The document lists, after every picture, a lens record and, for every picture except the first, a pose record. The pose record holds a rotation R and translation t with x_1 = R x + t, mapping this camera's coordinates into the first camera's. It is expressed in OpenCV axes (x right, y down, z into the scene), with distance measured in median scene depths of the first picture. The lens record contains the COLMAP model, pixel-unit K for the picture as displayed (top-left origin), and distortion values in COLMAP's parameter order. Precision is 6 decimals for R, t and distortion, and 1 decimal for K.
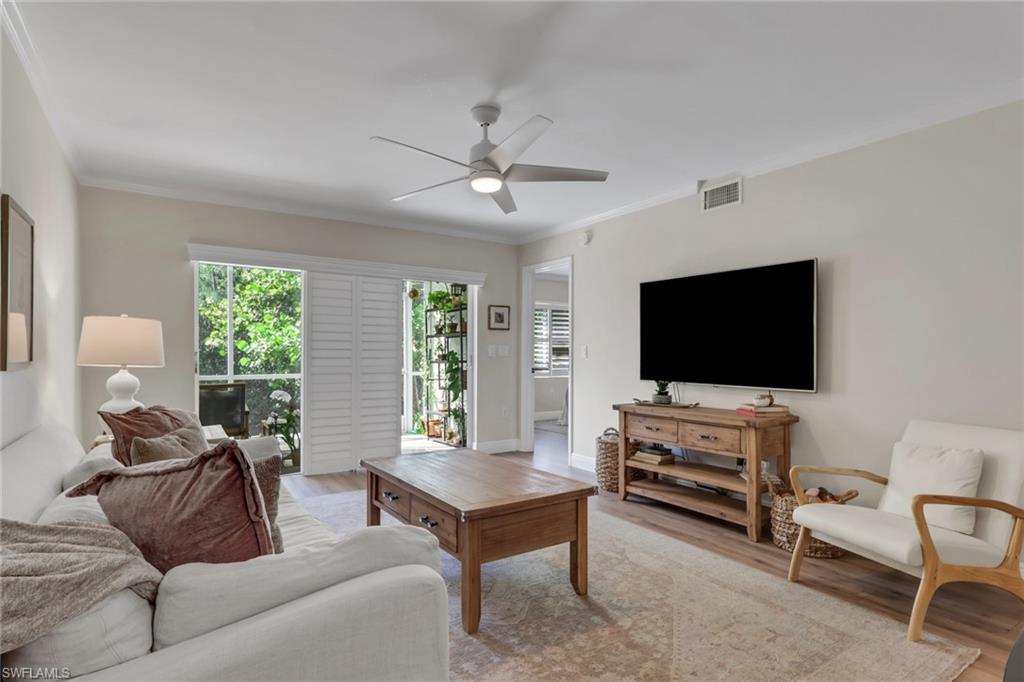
lens RADIAL K [[547.3, 0, 510.4], [0, 547.3, 348.0], [0, 0, 1]] dist [0.008063, 0.001147]
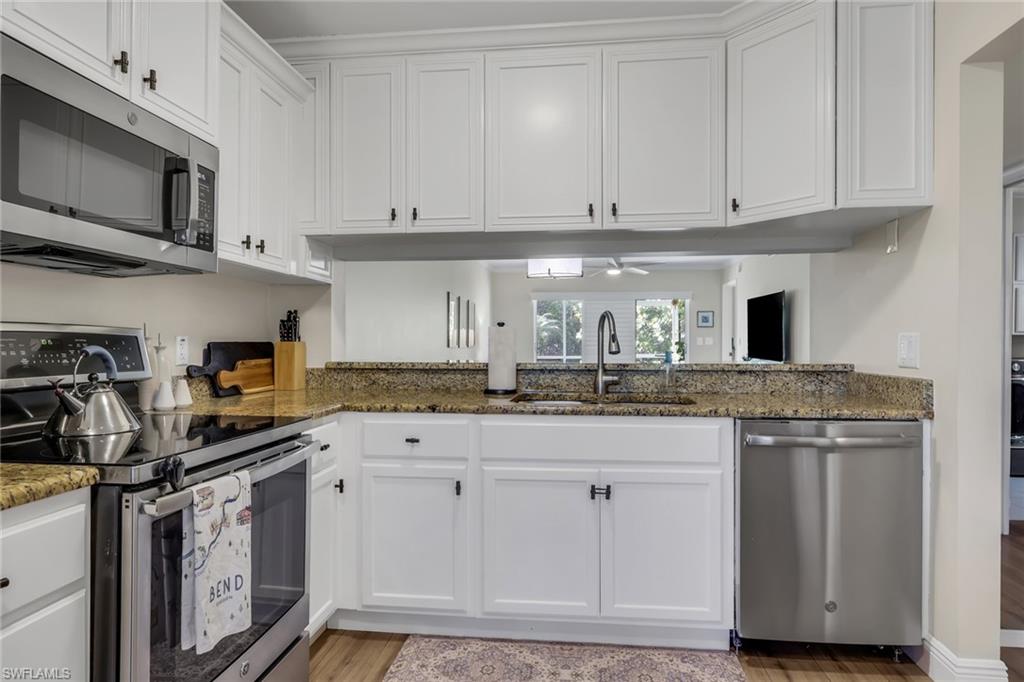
lens RADIAL K [[635.1, 0, 511.0], [0, 635.1, 341.0], [0, 0, 1]] dist [-0.003113, -0.000617]
pose [[0.771887, -0.001587, -0.635757, 1.001234], [0.003082, 0.999994, 0.001245, 0.000478], [0.635752, -0.002921, 0.771888, -1.015201]]
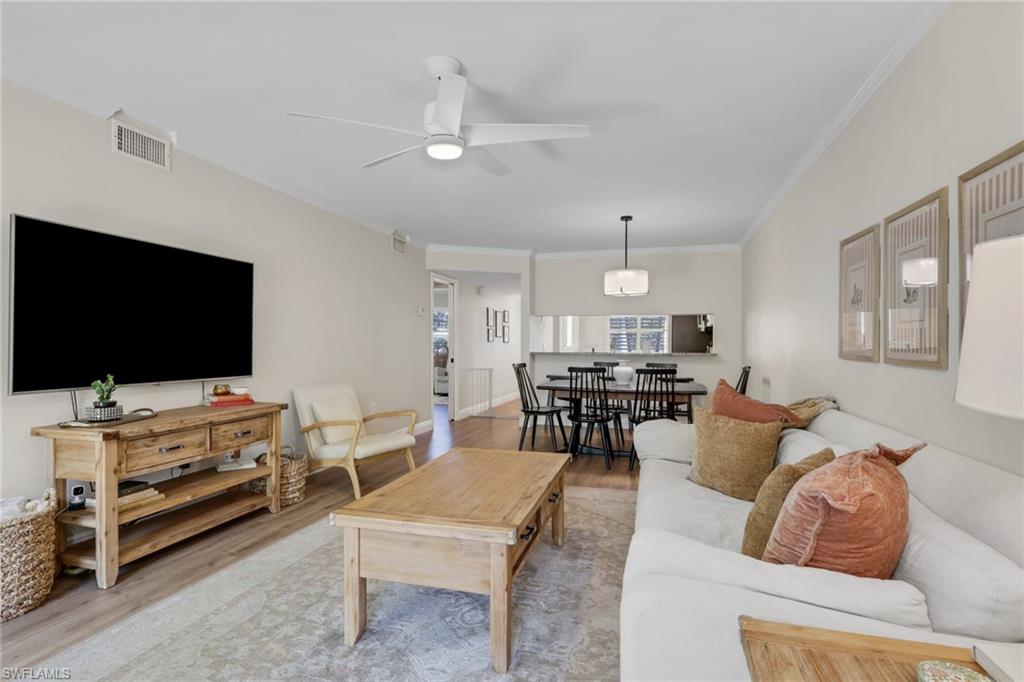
lens RADIAL K [[547.3, 0, 514.7], [0, 547.3, 344.8], [0, 0, 1]] dist [0.008063, 0.001147]
pose [[-0.669593, -0.009671, 0.742666, -0.572842], [-0.011272, 0.999932, 0.002858, 0.002178], [-0.742643, -0.006458, -0.669656, 1.129359]]
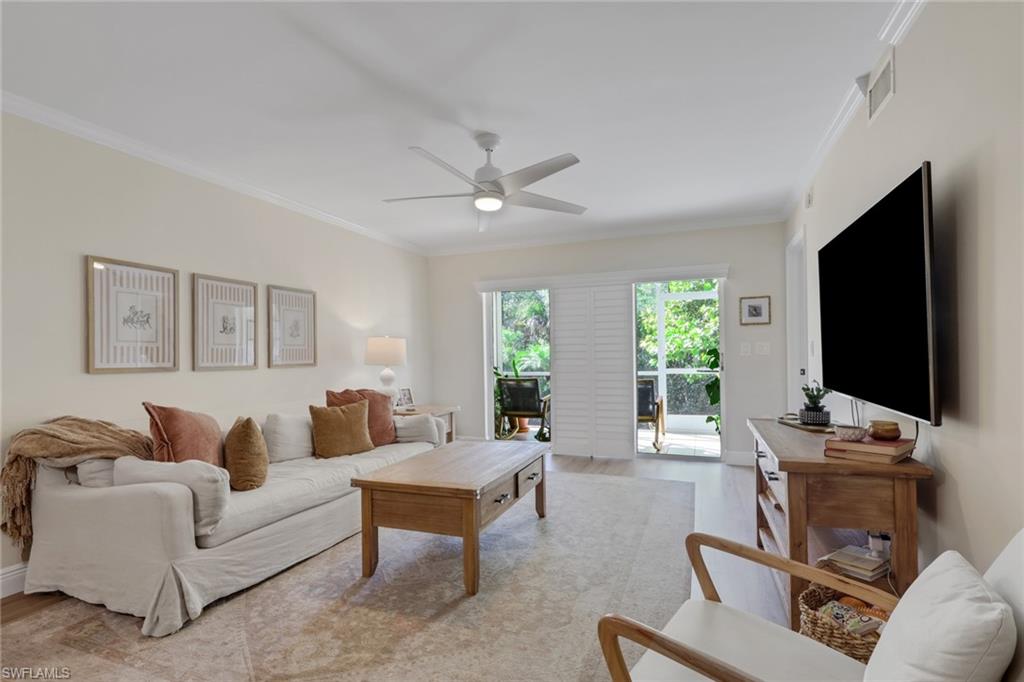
lens RADIAL K [[494.5, 0, 510.2], [0, 494.5, 342.5], [0, 0, 1]] dist [-0.000990, 0.000035]
pose [[0.571142, -0.031194, -0.820259, 0.592513], [0.023147, 0.999492, -0.021893, 0.004757], [0.820525, -0.006482, 0.571574, 0.342218]]
